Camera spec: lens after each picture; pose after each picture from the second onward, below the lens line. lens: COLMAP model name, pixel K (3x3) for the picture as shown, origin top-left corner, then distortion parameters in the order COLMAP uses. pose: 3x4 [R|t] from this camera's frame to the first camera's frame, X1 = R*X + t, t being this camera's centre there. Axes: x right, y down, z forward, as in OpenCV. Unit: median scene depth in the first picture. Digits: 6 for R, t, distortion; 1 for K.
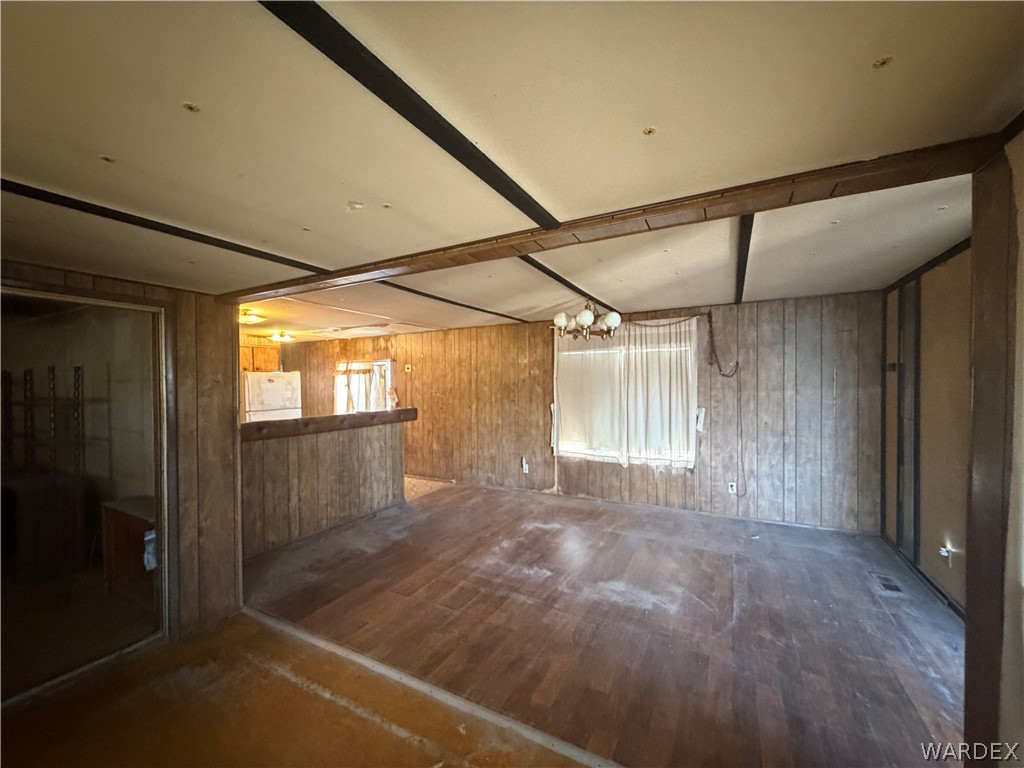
lens RADIAL K [[408.8, 0, 509.7], [0, 408.8, 385.9], [0, 0, 1]] dist [-0.000916, 0.000113]
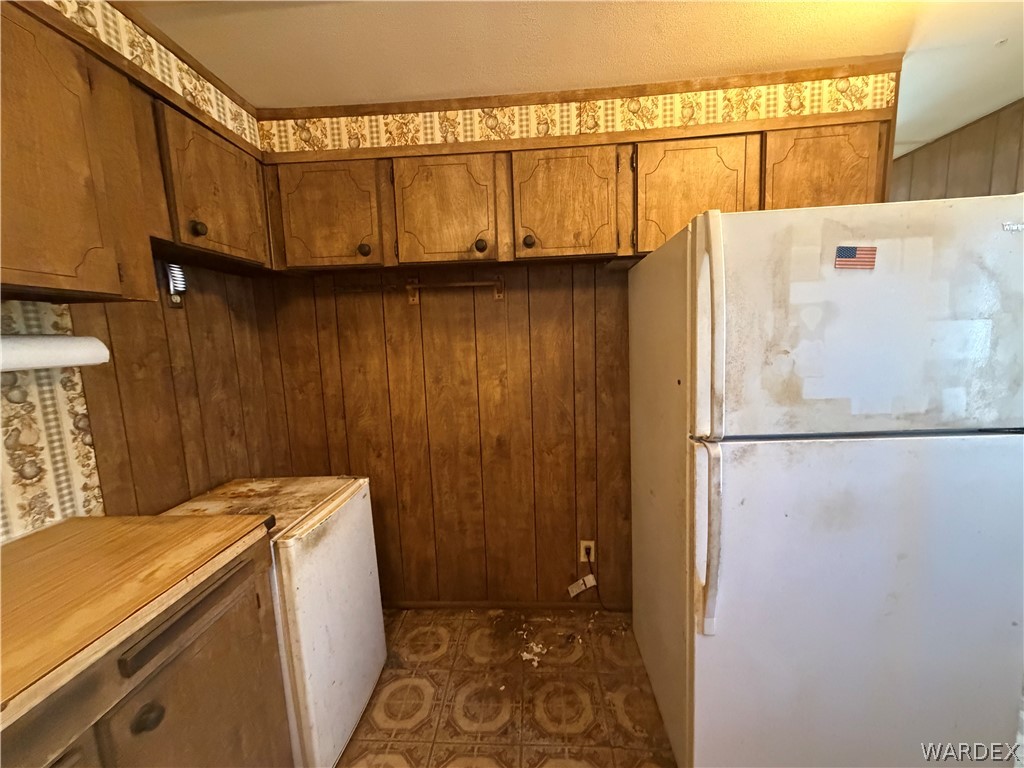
lens RADIAL K [[408.8, 0, 509.7], [0, 408.8, 385.9], [0, 0, 1]] dist [-0.000916, 0.000113]
pose [[0.419751, 0.108628, -0.901116, -0.502693], [0.025404, 0.991017, 0.131298, 0.013411], [0.907284, -0.078004, 0.413221, 0.825311]]
